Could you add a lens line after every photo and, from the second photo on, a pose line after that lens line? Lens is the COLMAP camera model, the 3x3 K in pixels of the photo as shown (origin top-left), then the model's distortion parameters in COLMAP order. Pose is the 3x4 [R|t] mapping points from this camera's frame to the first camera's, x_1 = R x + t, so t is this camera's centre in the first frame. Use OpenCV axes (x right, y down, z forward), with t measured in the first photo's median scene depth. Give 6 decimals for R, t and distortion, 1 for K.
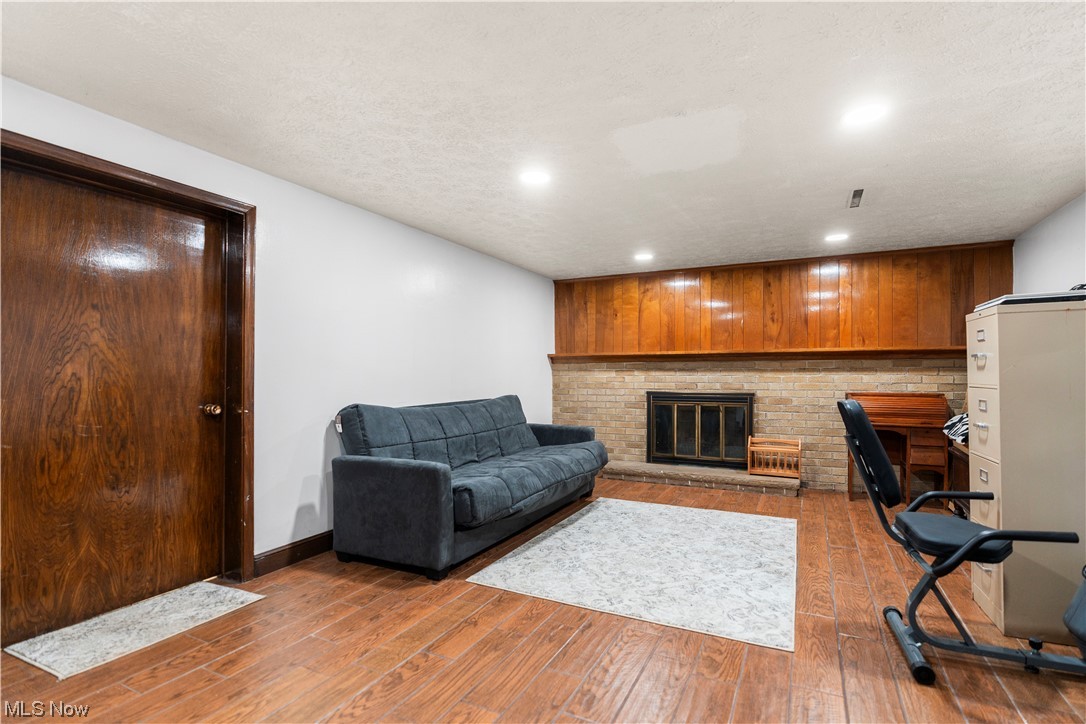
lens RADIAL K [[504.3, 0, 538.0], [0, 504.3, 367.6], [0, 0, 1]] dist [-0.010064, 0.004225]
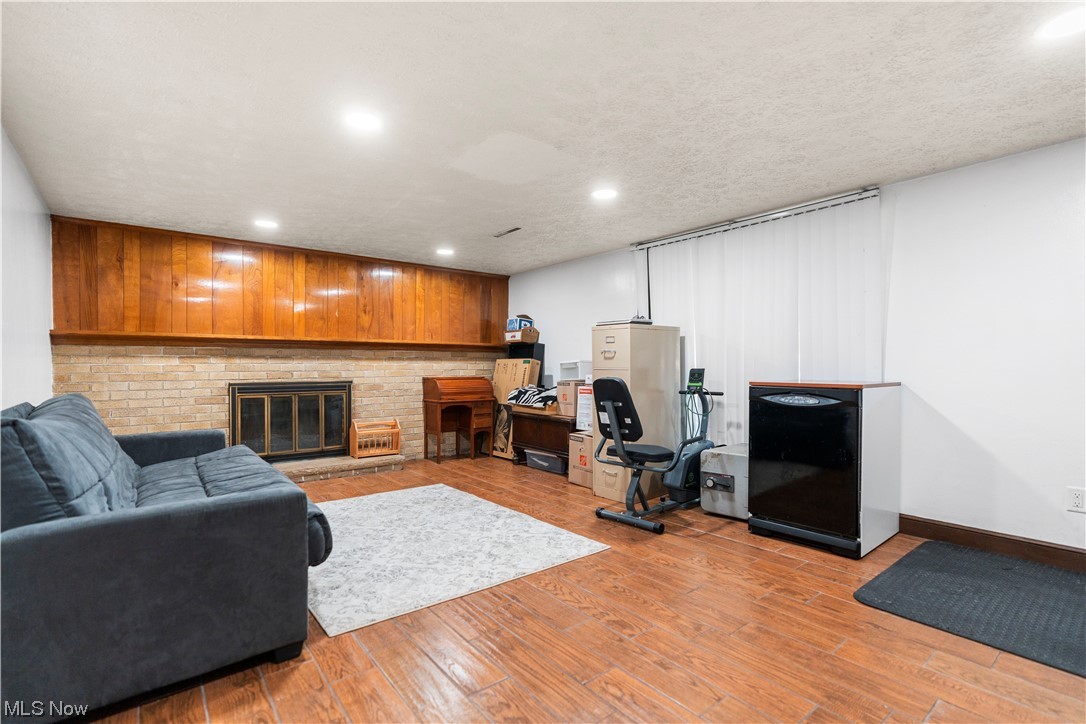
lens RADIAL K [[504.3, 0, 534.6], [0, 504.3, 365.4], [0, 0, 1]] dist [-0.010064, 0.004225]
pose [[0.431938, -0.000137, 0.901903, -0.364106], [-0.013412, 0.999888, 0.006575, 0.007714], [-0.901803, -0.014936, 0.431888, 0.221065]]
